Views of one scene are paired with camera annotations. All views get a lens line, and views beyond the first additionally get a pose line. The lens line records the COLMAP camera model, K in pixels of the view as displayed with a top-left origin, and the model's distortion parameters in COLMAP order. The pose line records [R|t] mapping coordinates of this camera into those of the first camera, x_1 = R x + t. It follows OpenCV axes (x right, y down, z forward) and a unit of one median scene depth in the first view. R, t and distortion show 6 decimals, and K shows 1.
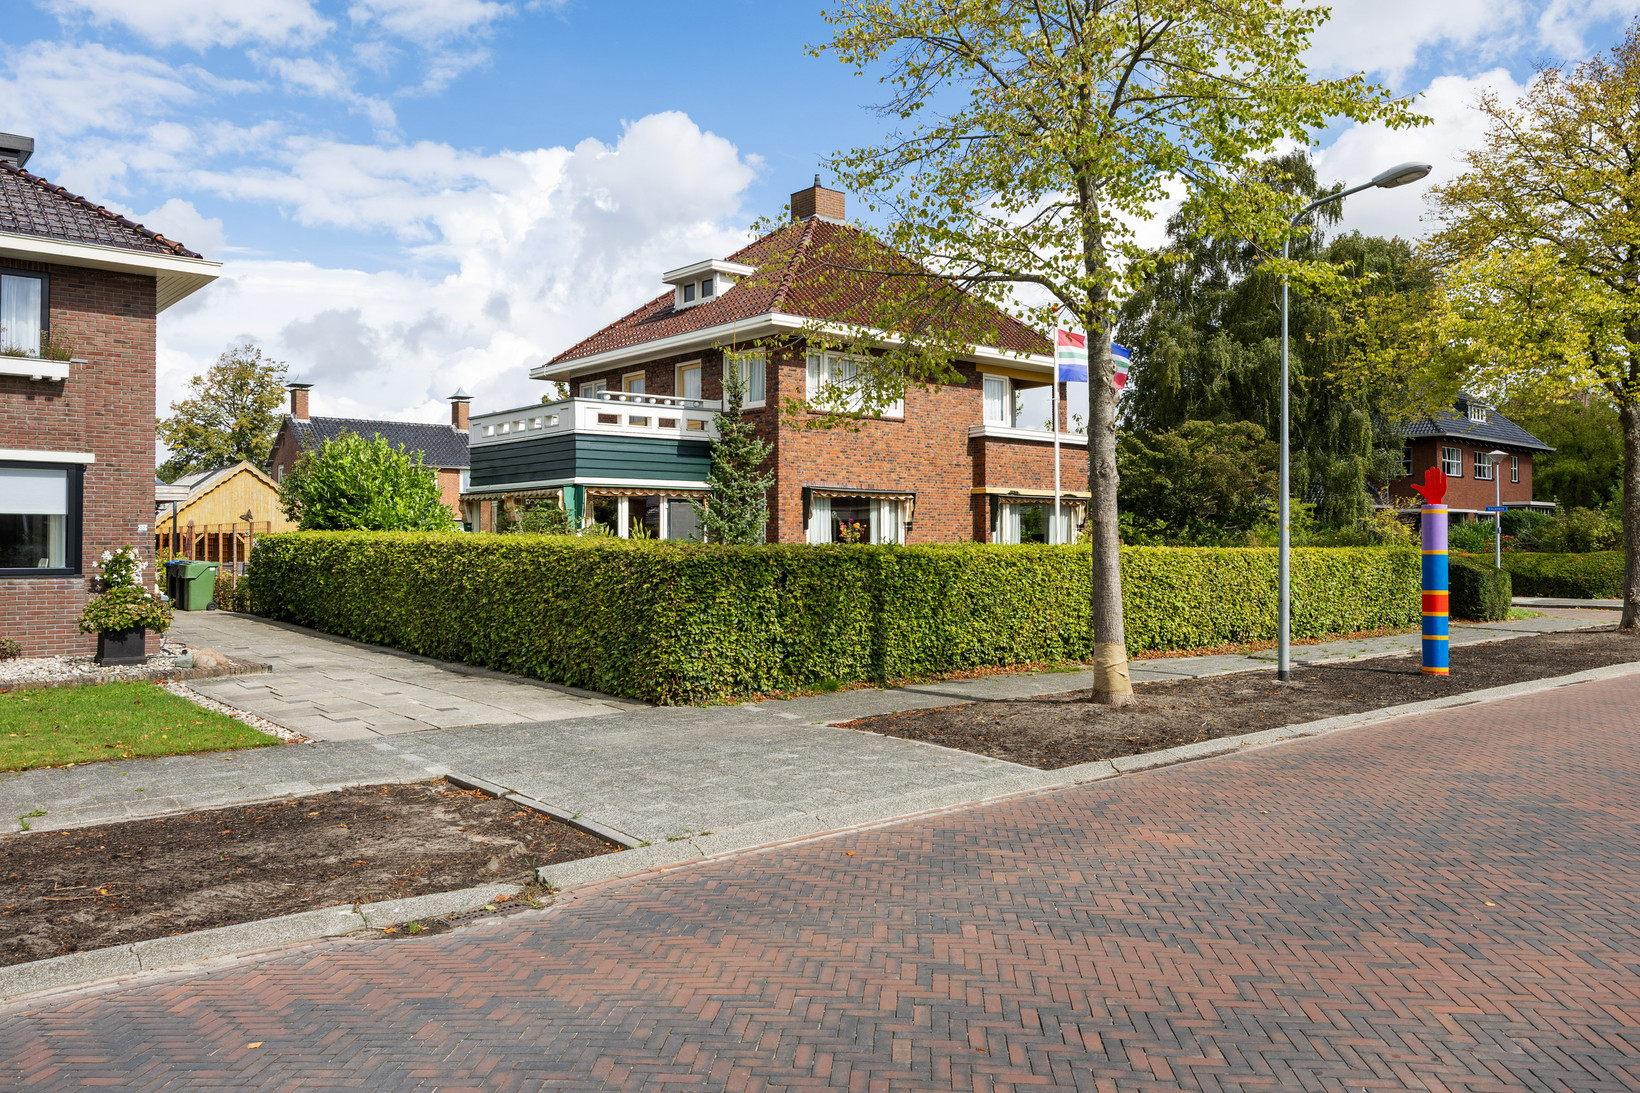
lens RADIAL K [[1236.1, 0, 815.8], [0, 1236.1, 543.5], [0, 0, 1]] dist [-0.001197, -0.000175]
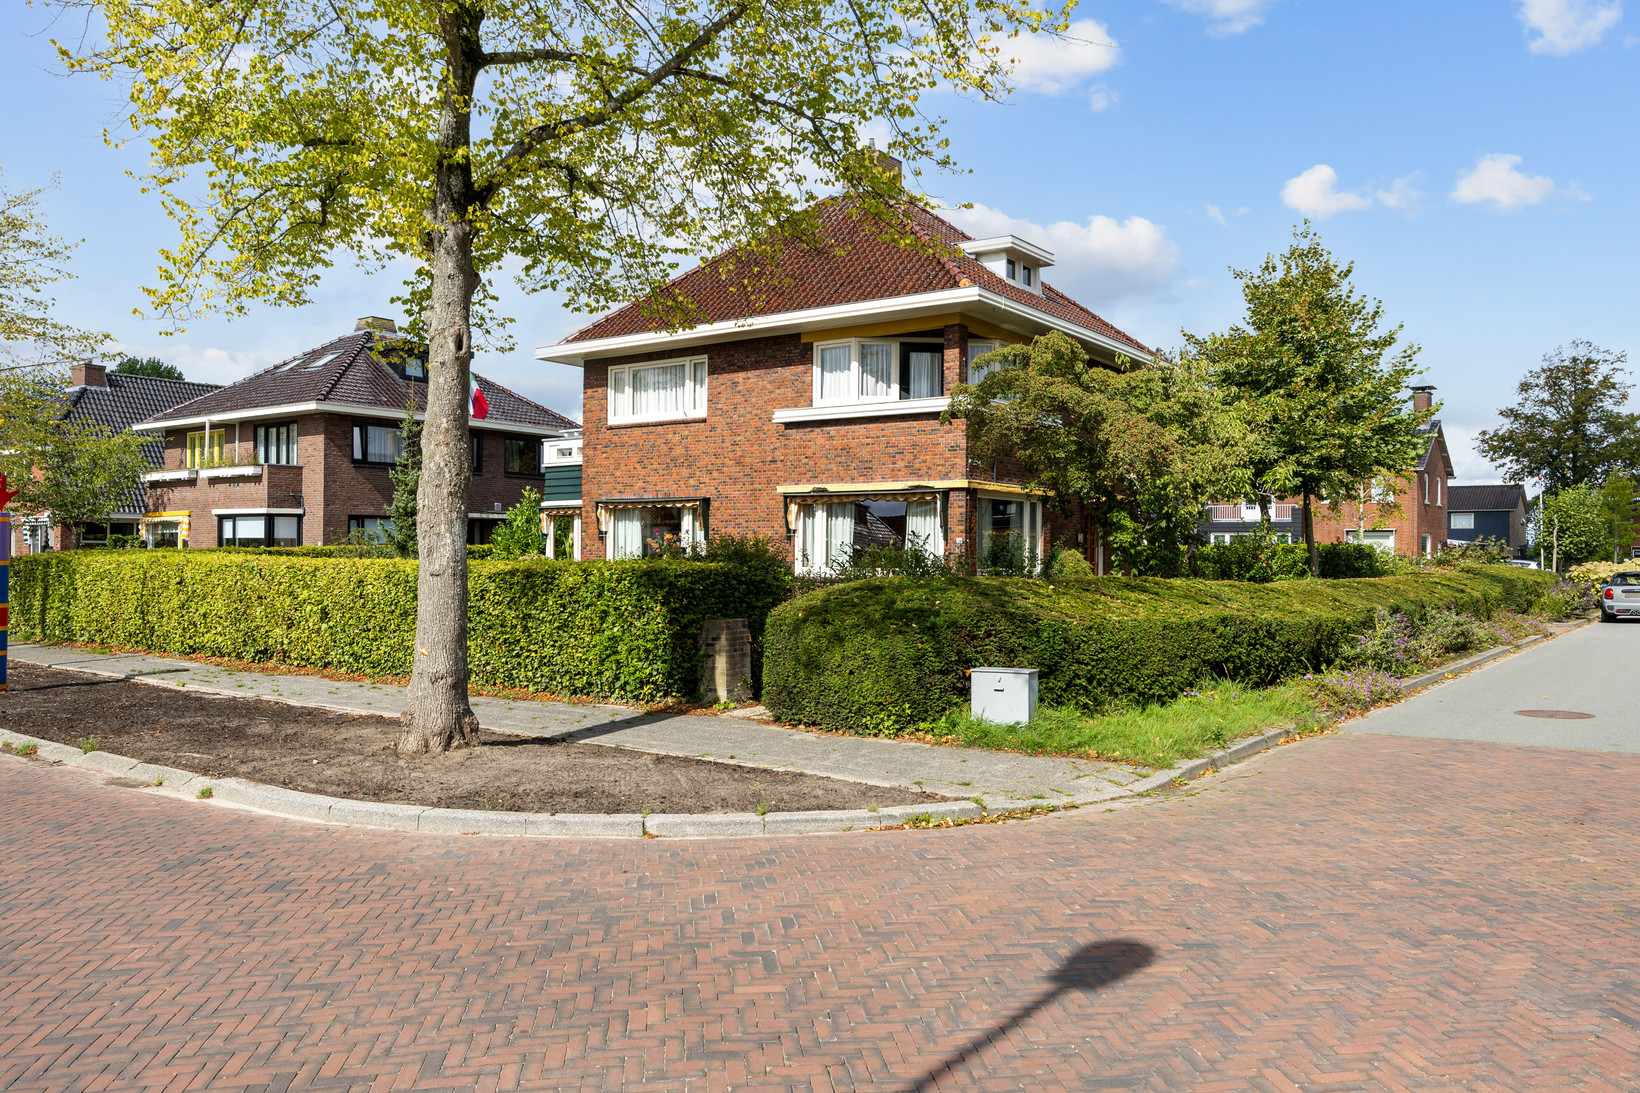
lens RADIAL K [[1236.1, 0, 821.4], [0, 1236.1, 545.6], [0, 0, 1]] dist [-0.001197, -0.000175]
pose [[0.213532, -0.002959, -0.976932, 0.991524], [-0.000018, 0.999995, -0.003033, -0.003832], [0.976936, 0.000665, 0.213531, 0.897076]]
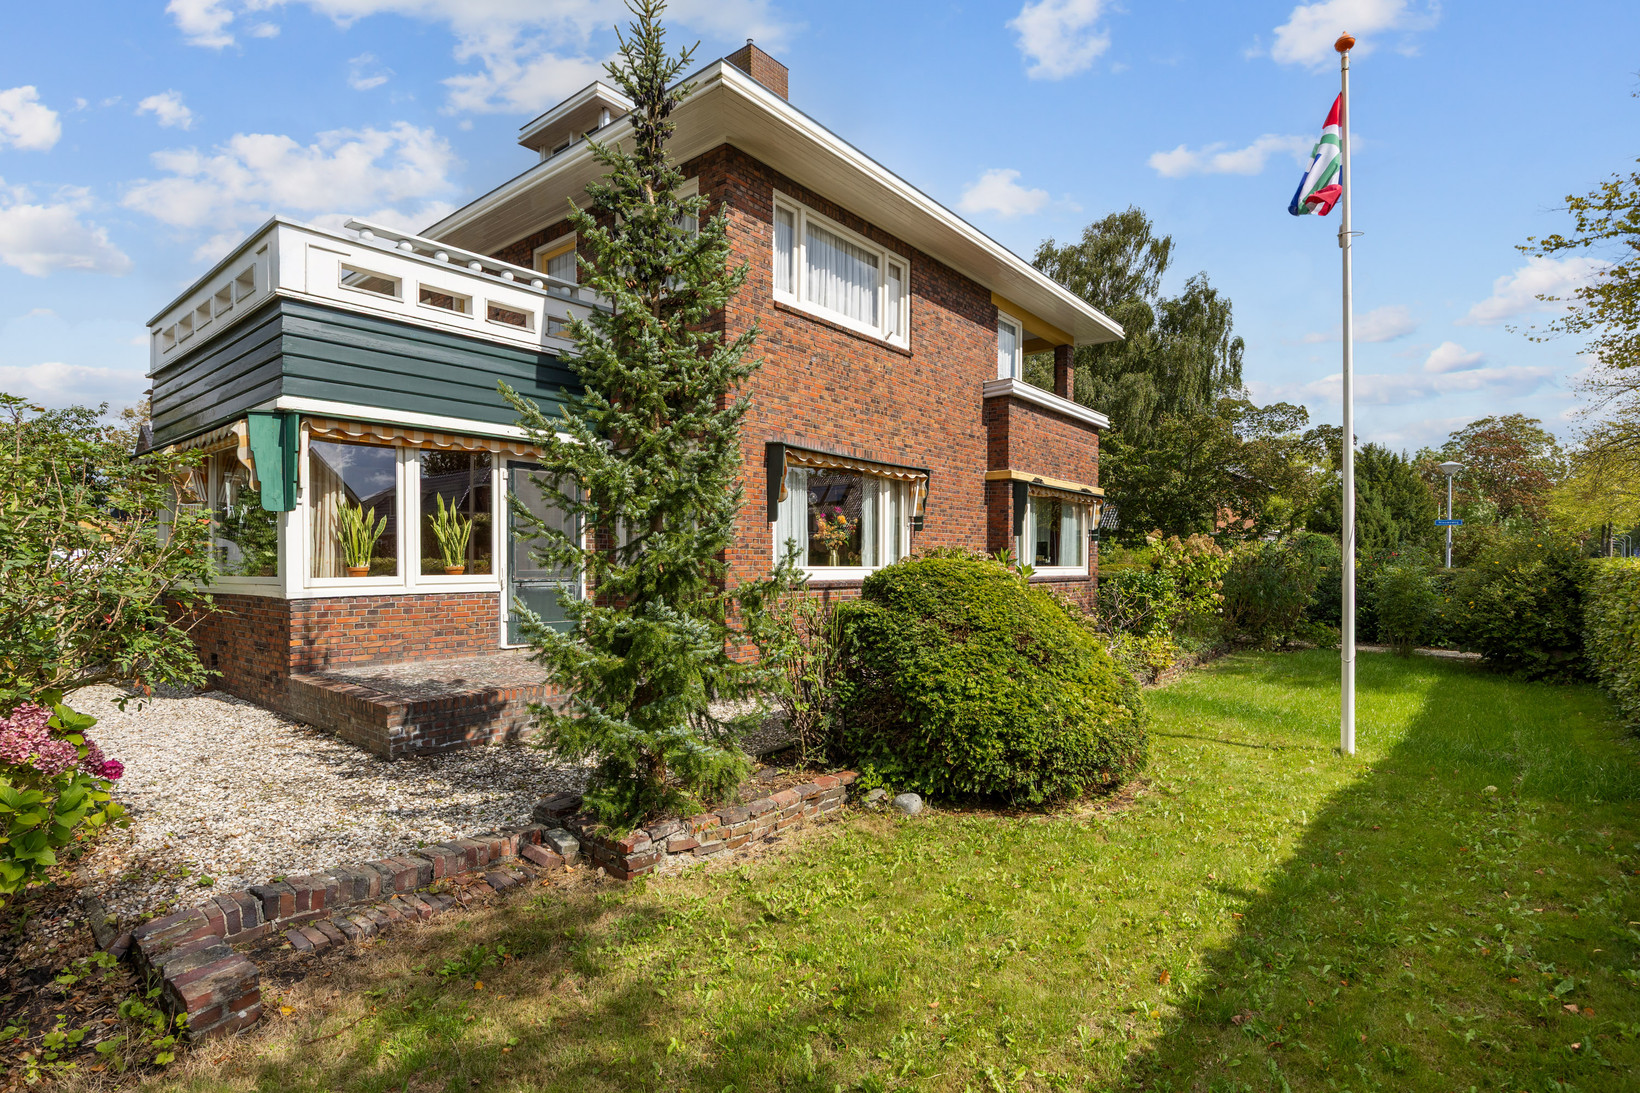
lens RADIAL K [[819.6, 0, 816.2], [0, 819.6, 563.7], [0, 0, 1]] dist [-0.008086, 0.001673]
pose [[0.986042, 0.001550, 0.166492, -0.045765], [-0.001588, 0.999999, 0.000091, 0.006779], [-0.166492, -0.000354, 0.986043, 0.601967]]
